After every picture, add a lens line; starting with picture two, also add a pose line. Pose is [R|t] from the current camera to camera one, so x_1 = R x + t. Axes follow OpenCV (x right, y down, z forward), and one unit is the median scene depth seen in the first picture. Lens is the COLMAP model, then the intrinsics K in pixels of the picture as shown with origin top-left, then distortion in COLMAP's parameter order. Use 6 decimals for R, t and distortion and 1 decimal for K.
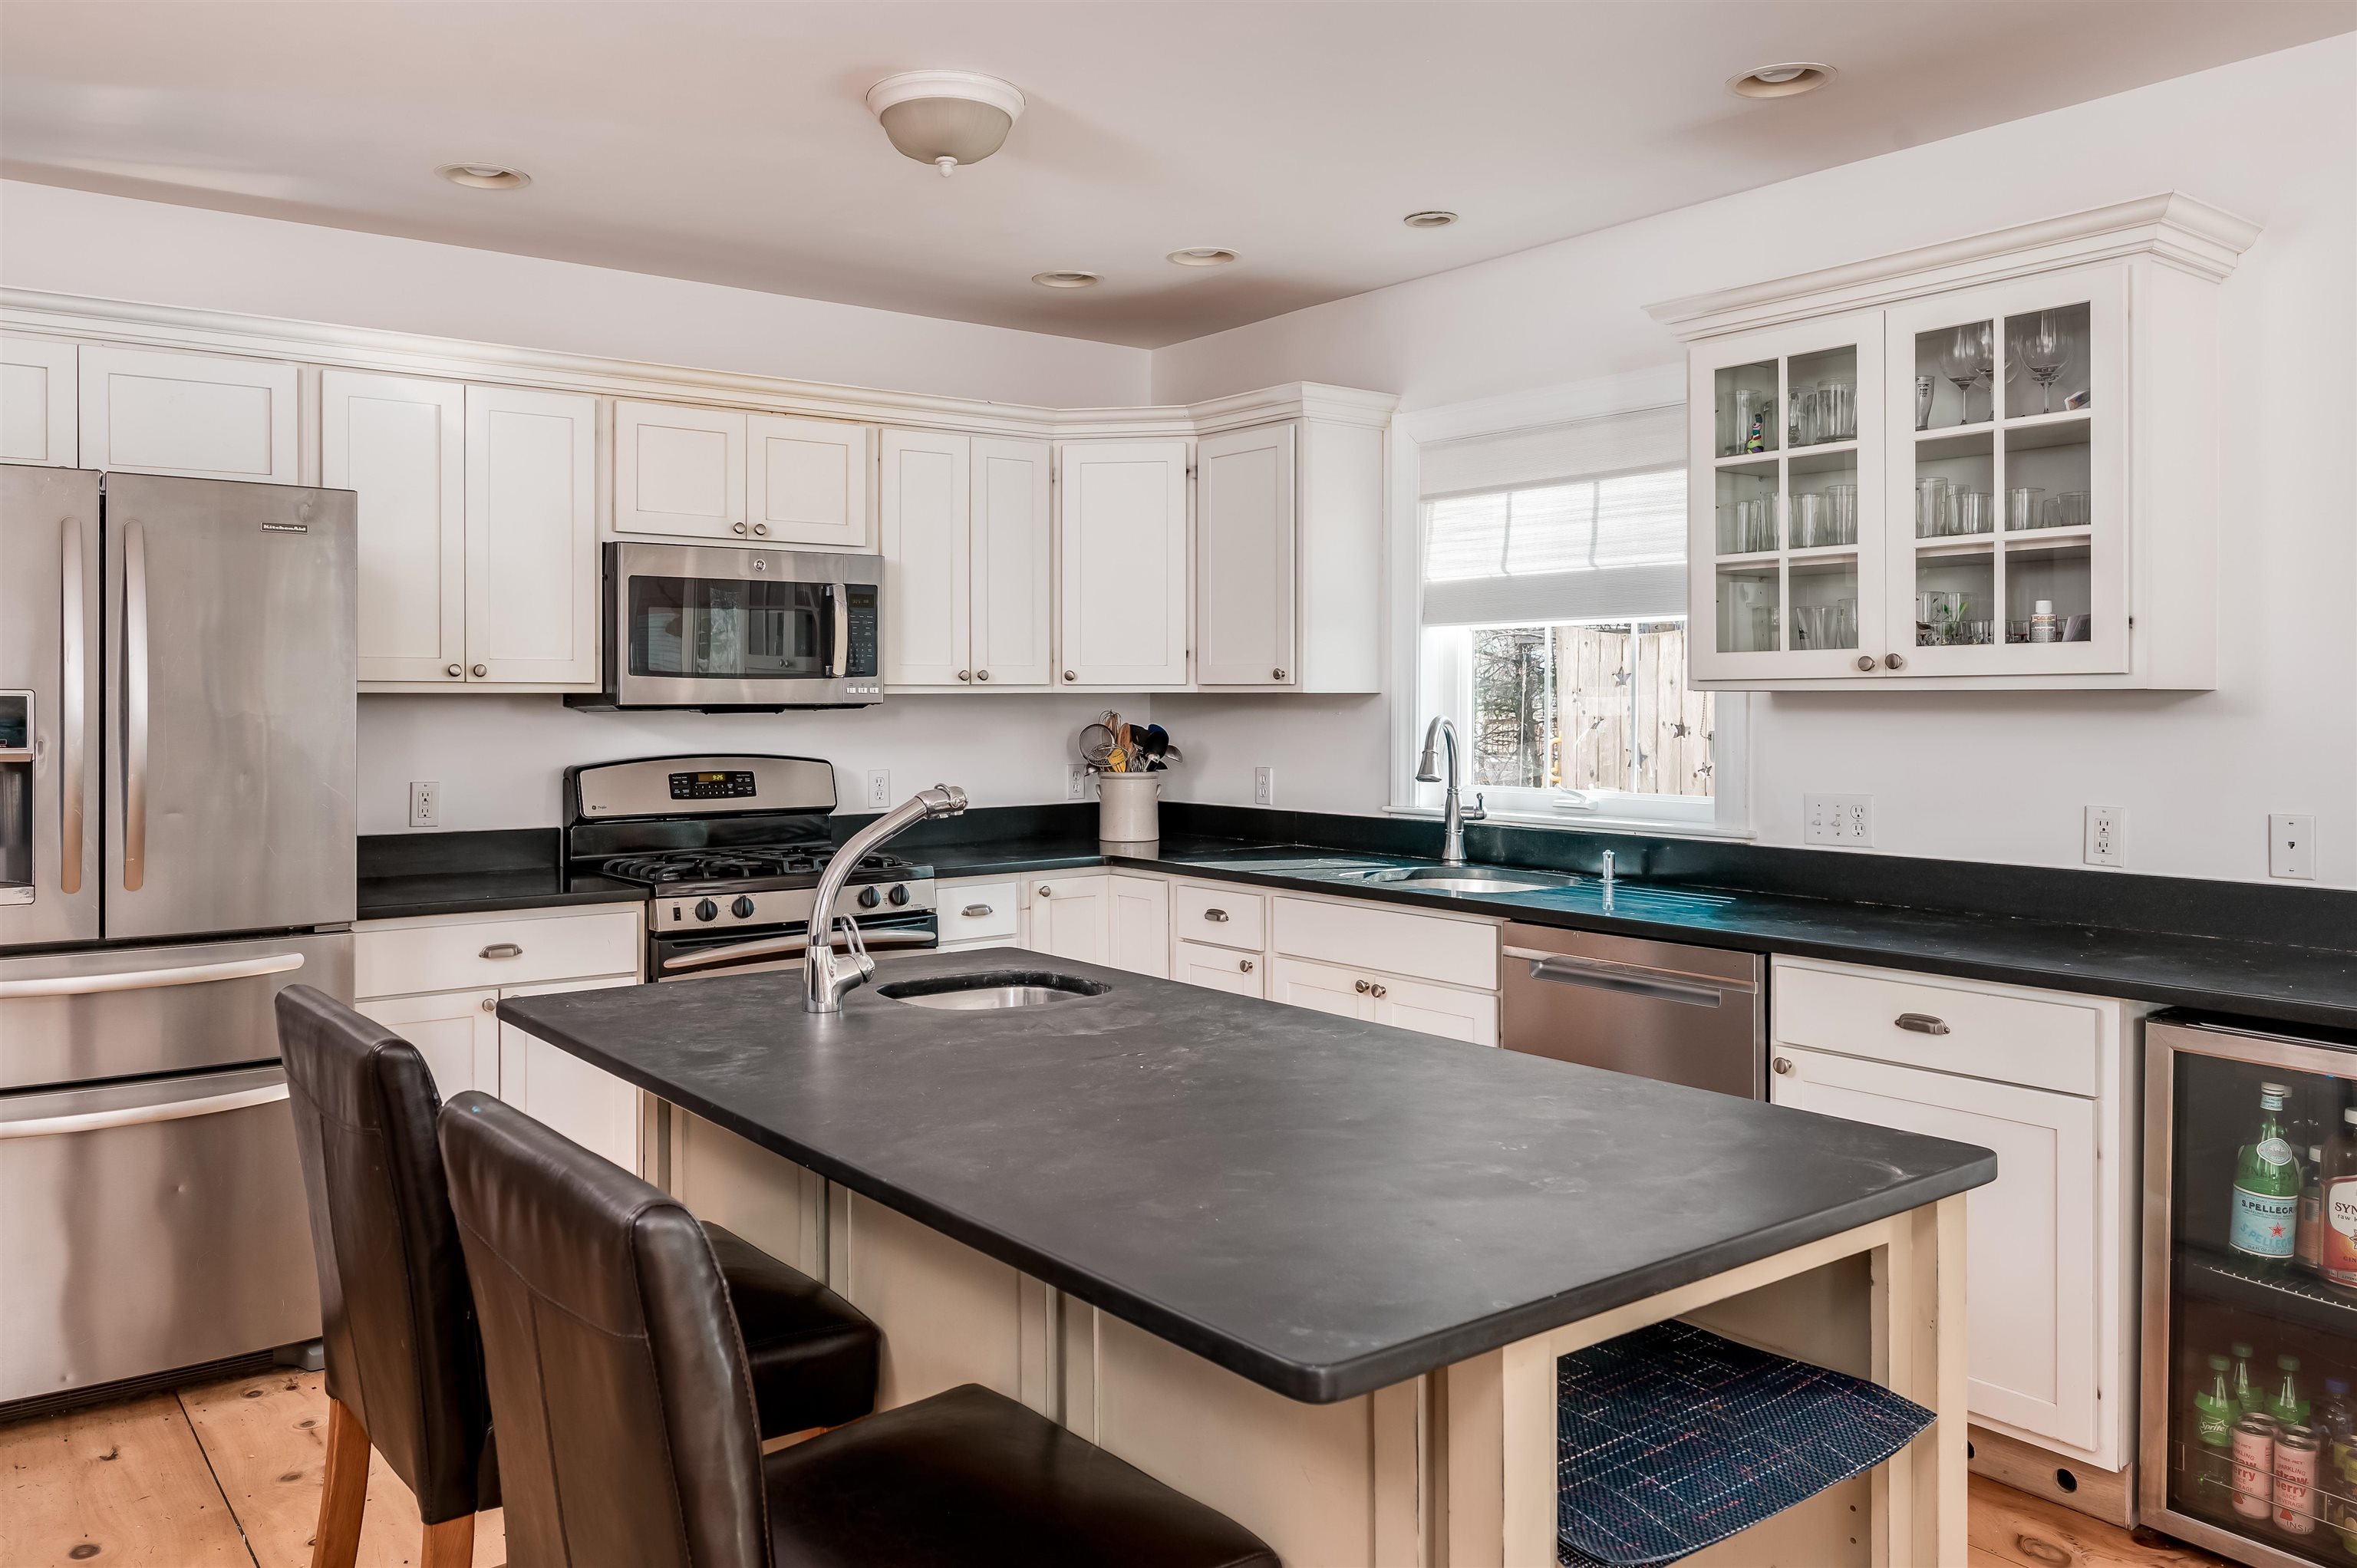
lens RADIAL K [[1722.9, 0, 1172.8], [0, 1722.9, 725.3], [0, 0, 1]] dist [0.001257, -0.000441]
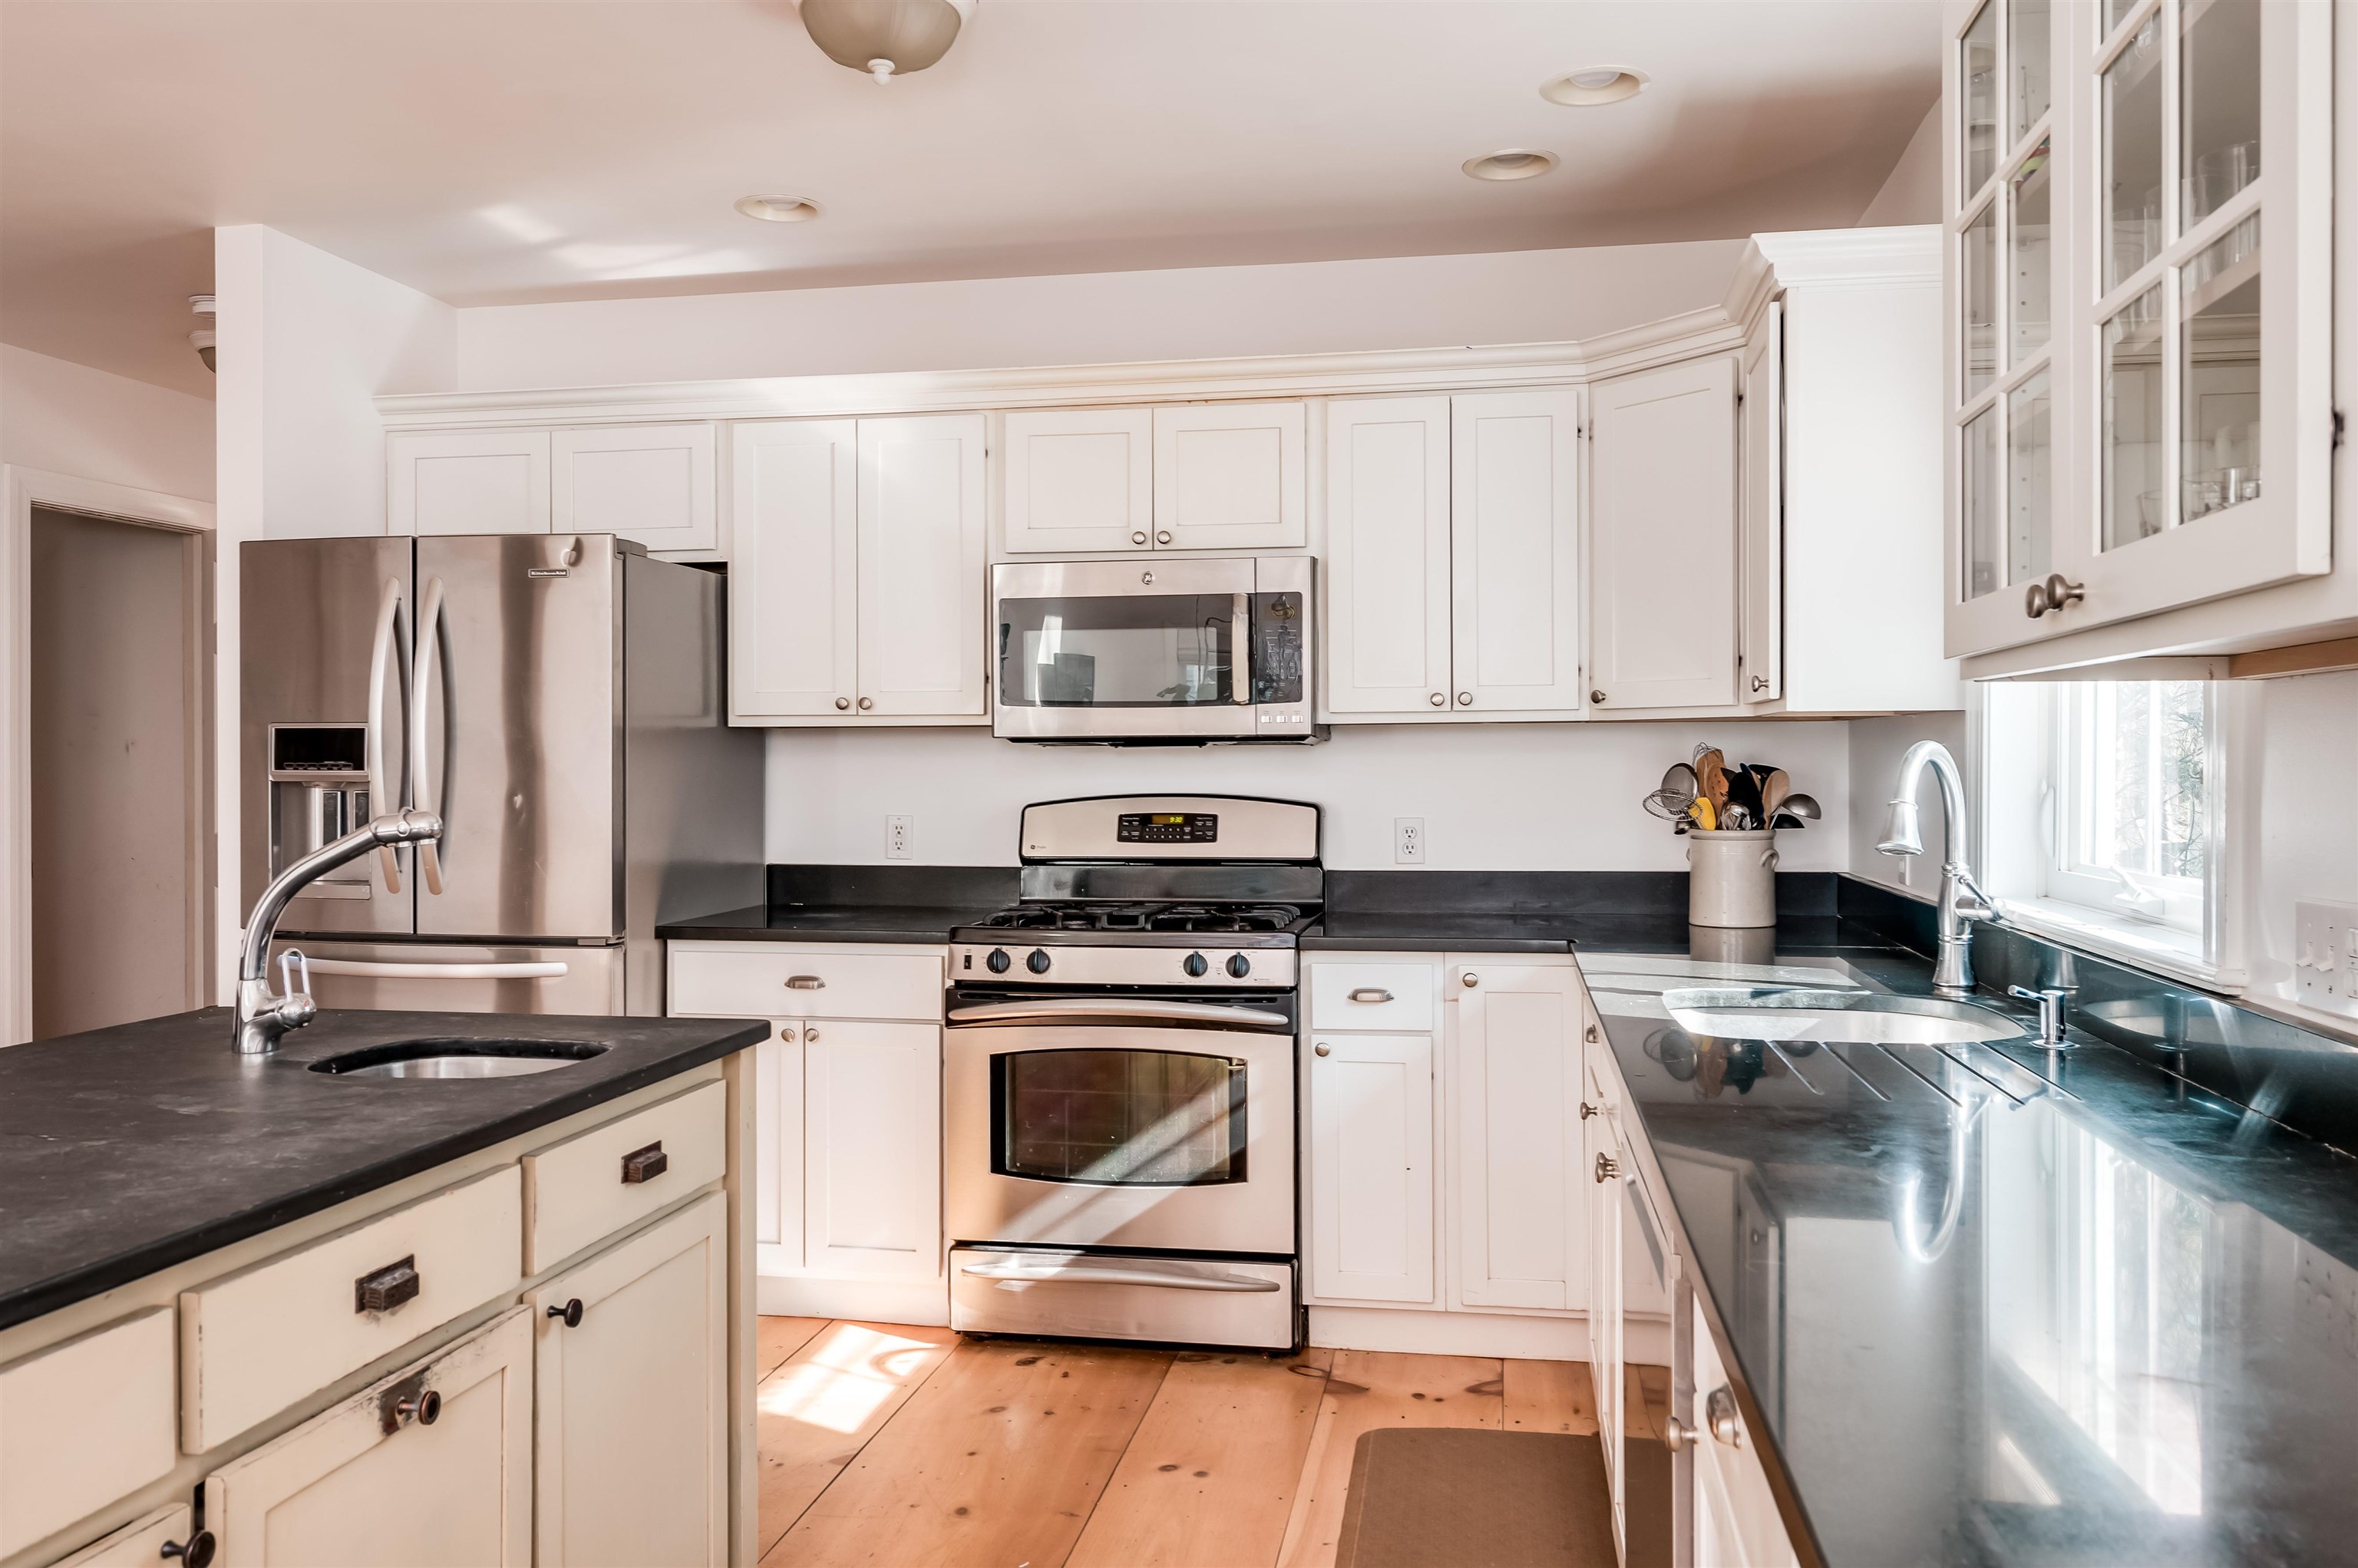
lens RADIAL K [[1783.3, 0, 1179.0], [0, 1783.3, 784.0], [0, 0, 1]] dist [-0.001062, 0.000239]
pose [[0.676276, 0.009385, -0.736588, 0.441077], [-0.009308, 0.999948, 0.004195, 0.008225], [0.736589, 0.004020, 0.676328, 0.393263]]
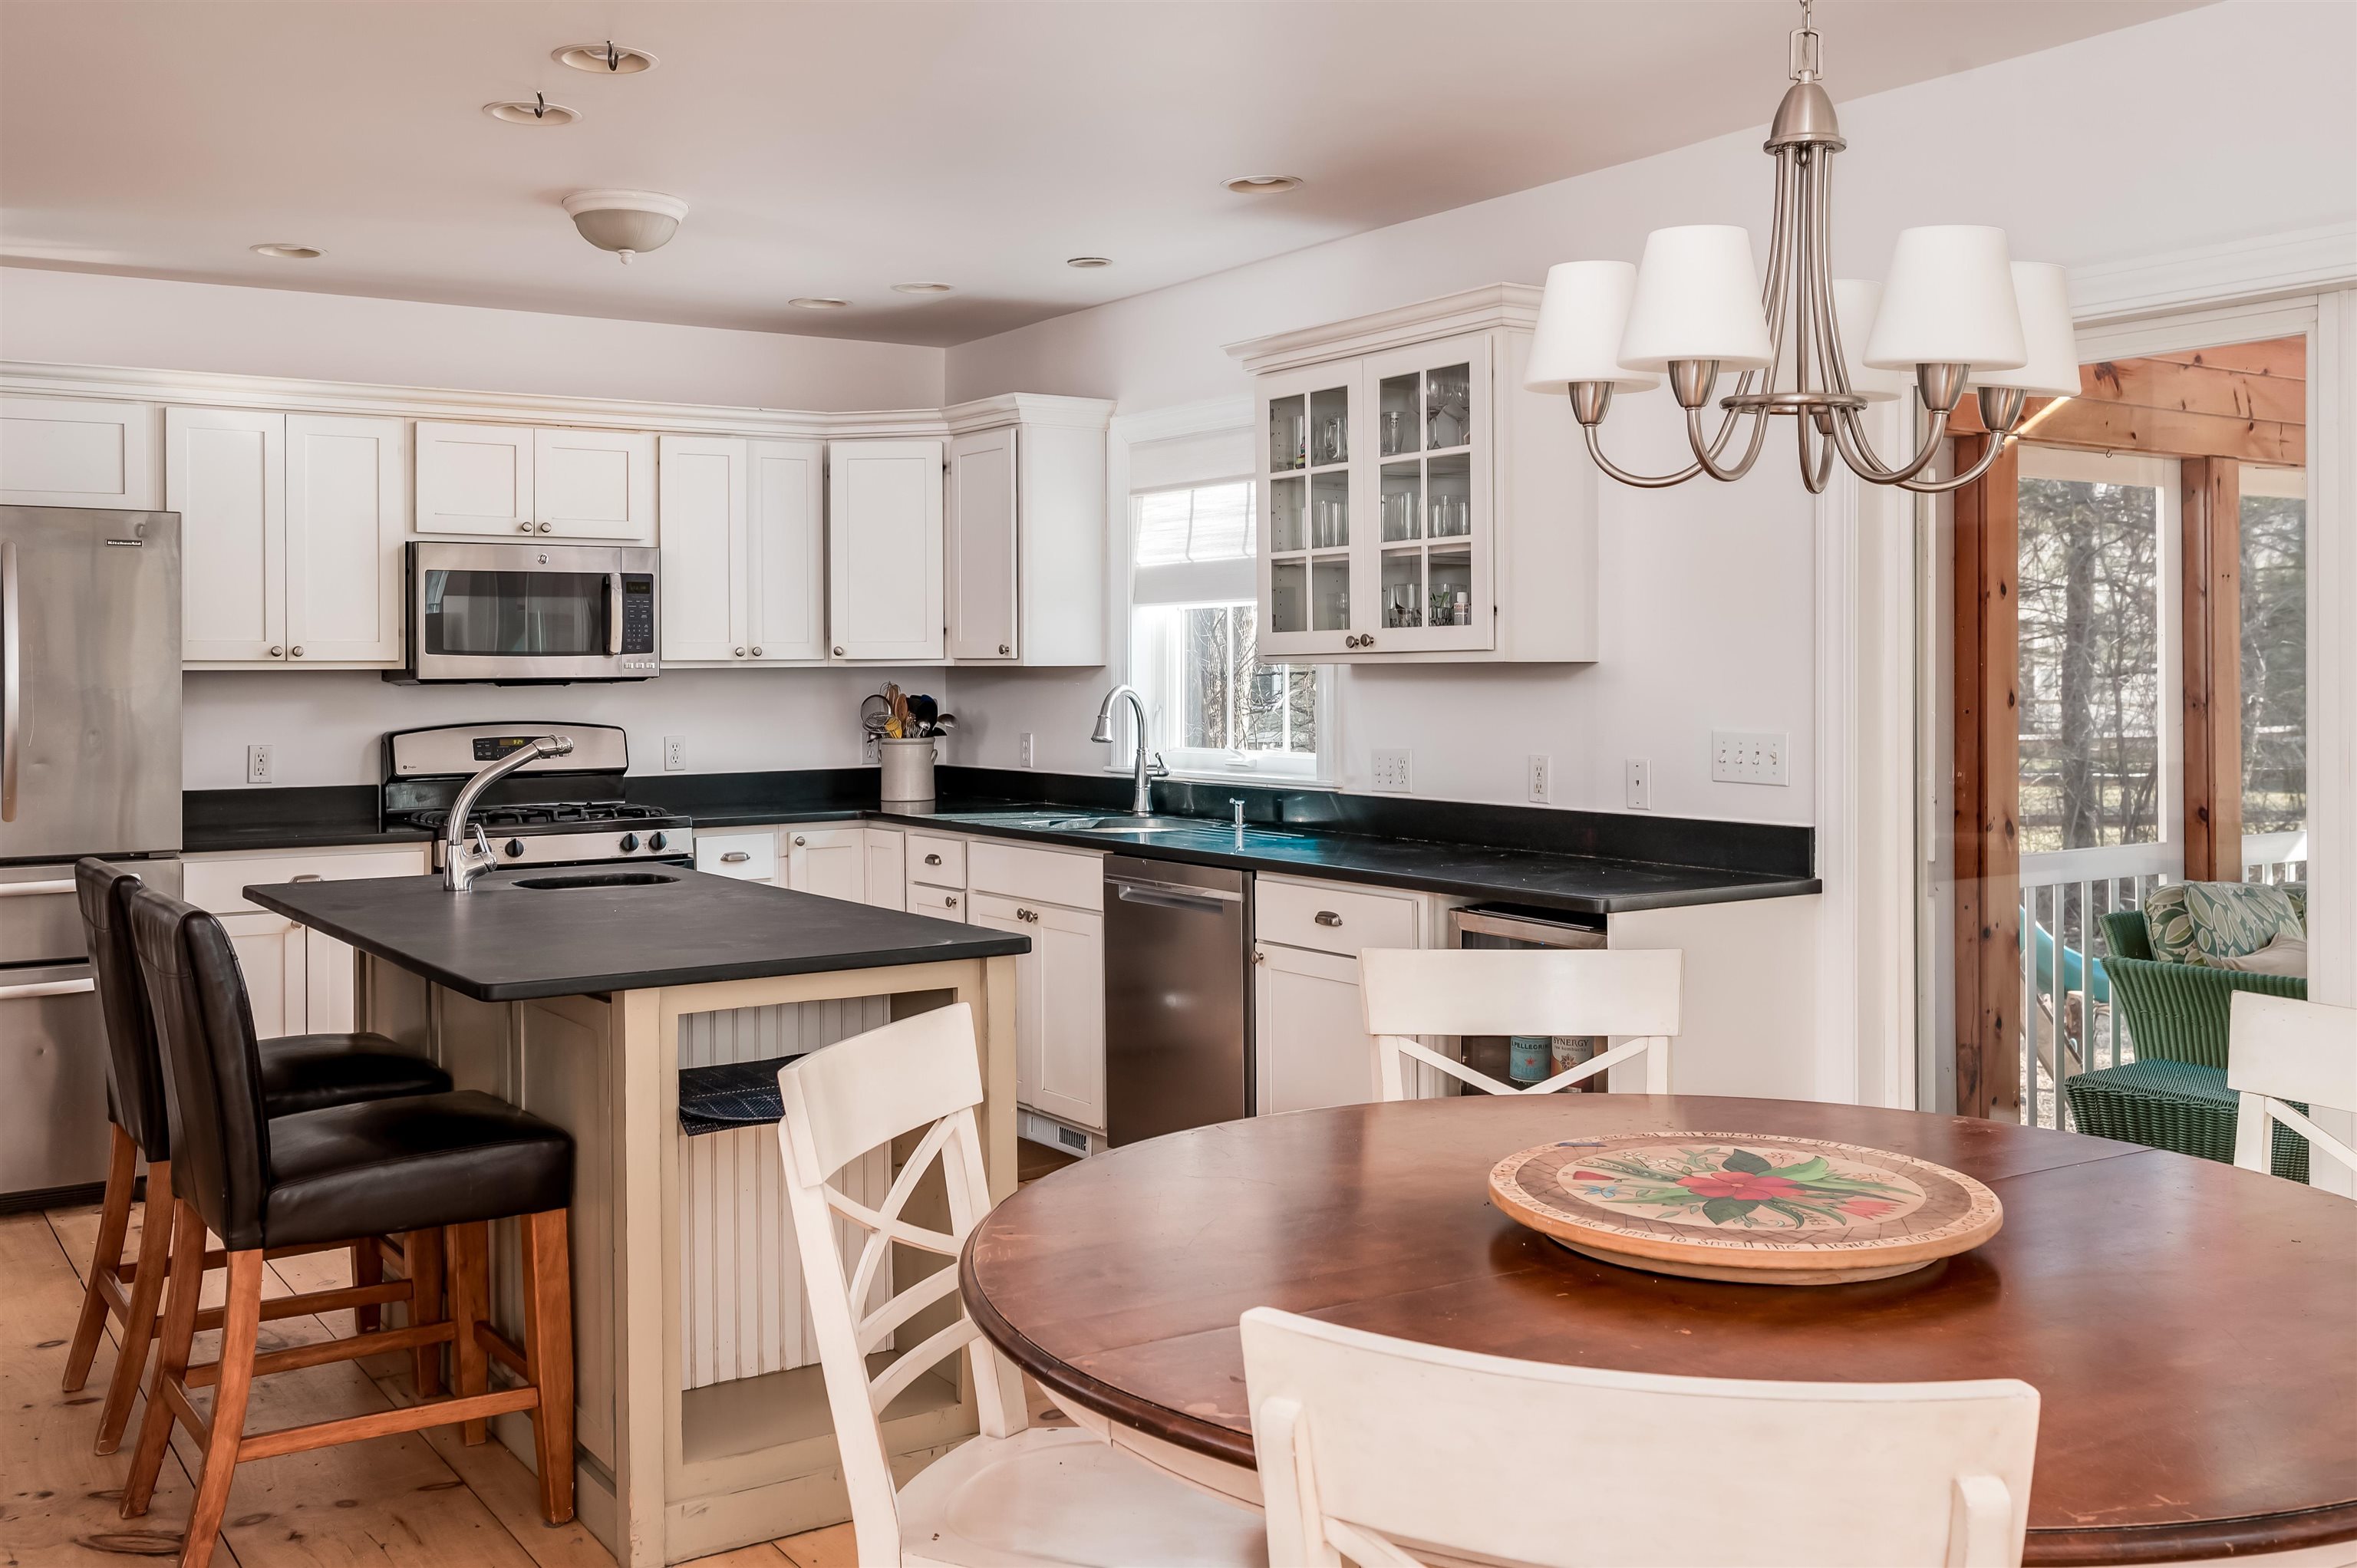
lens RADIAL K [[2098.6, 0, 1177.0], [0, 2098.6, 682.3], [0, 0, 1]] dist [0.002769, 0.005020]
pose [[0.998191, -0.004950, -0.059913, 0.271766], [0.004438, 0.999953, -0.008673, 0.004638], [0.059953, 0.008391, 0.998166, -0.389945]]
